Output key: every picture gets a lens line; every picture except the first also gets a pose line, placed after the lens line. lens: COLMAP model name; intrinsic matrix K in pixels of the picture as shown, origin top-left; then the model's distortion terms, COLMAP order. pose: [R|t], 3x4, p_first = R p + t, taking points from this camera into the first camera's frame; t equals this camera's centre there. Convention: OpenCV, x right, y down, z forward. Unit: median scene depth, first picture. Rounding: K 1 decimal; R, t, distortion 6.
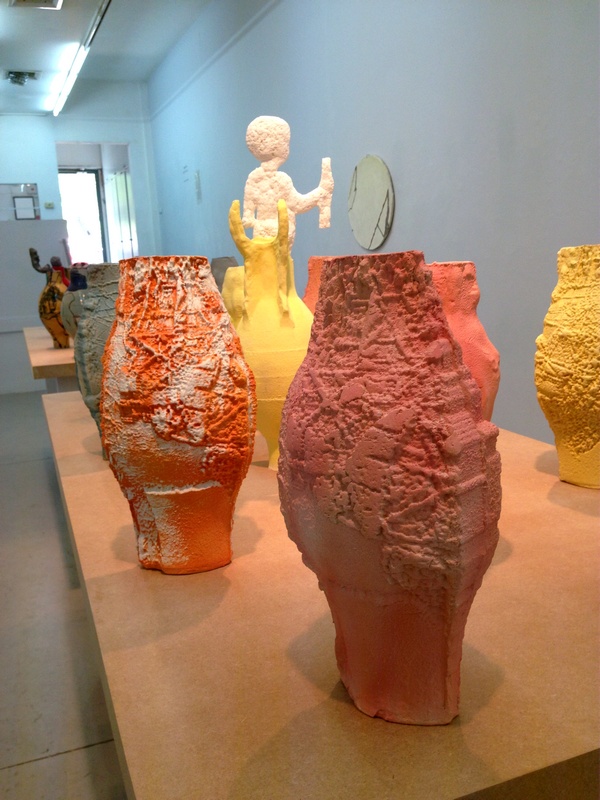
lens RADIAL K [[730.0, 0, 300.3], [0, 730.0, 392.9], [0, 0, 1]] dist [0.114657, -0.182669]
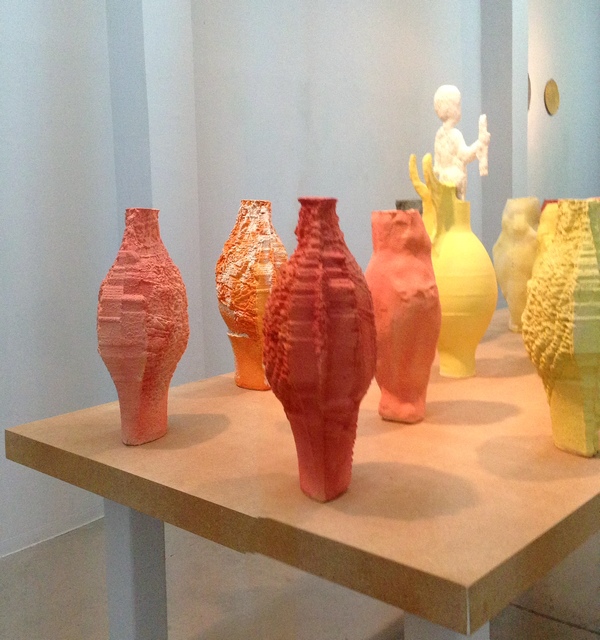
lens RADIAL K [[755.7, 0, 300.0], [0, 755.7, 320.0], [0, 0, 1]] dist [0.152923, -0.005015]
pose [[0.475337, 0.173264, -0.862574, 1.005501], [-0.166979, 0.980363, 0.104907, -0.079799], [0.863813, 0.094166, 0.494935, 0.172348]]
